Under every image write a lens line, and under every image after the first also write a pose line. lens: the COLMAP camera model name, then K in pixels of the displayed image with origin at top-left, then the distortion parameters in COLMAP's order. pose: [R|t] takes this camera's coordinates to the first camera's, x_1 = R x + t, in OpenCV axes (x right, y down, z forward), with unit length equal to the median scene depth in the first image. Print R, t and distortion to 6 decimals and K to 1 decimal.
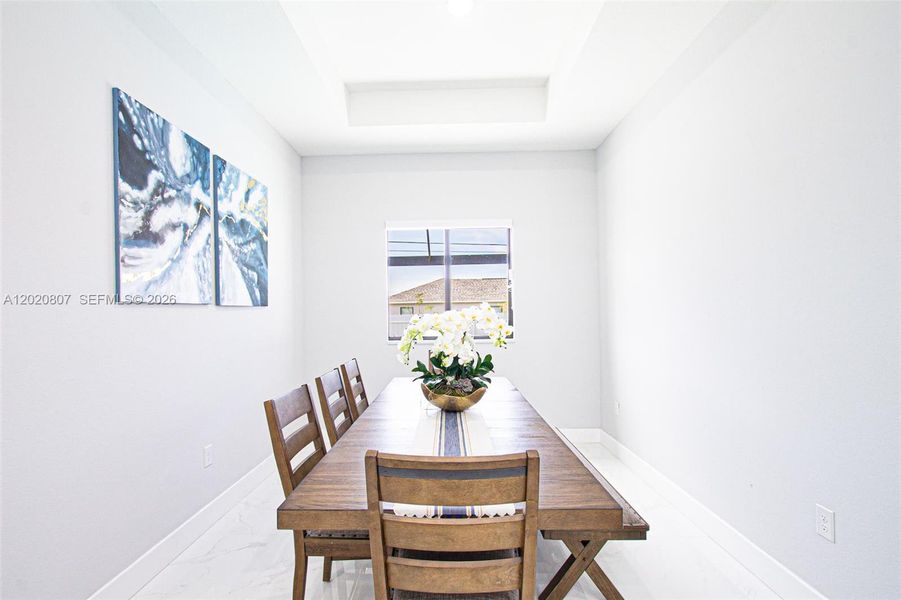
lens RADIAL K [[423.7, 0, 460.1], [0, 423.7, 312.7], [0, 0, 1]] dist [-0.019305, 0.000886]
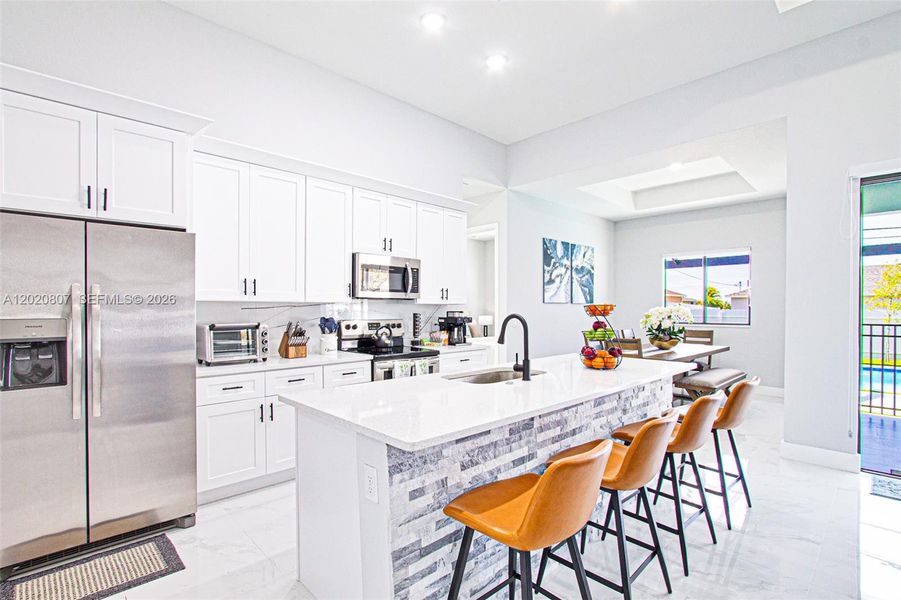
lens RADIAL K [[423.7, 0, 434.8], [0, 423.7, 315.7], [0, 0, 1]] dist [-0.019305, 0.000886]
pose [[0.665228, 0.024804, -0.746228, 0.889635], [-0.007642, 0.999622, 0.026414, -0.003006], [0.746601, -0.011869, 0.665166, -1.498983]]
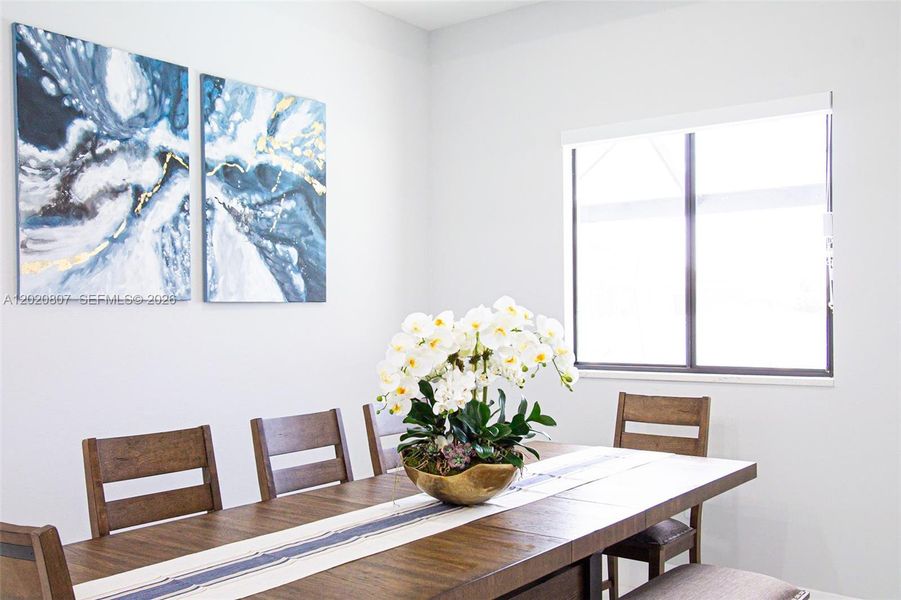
lens RADIAL K [[880.9, 0, 426.4], [0, 880.9, 323.6], [0, 0, 1]] dist [0.001651, 0.000000]
pose [[0.782821, 0.005346, -0.622224, 0.631277], [0.003332, 0.999913, 0.012784, 0.000618], [0.622238, -0.012081, 0.782735, 0.147763]]
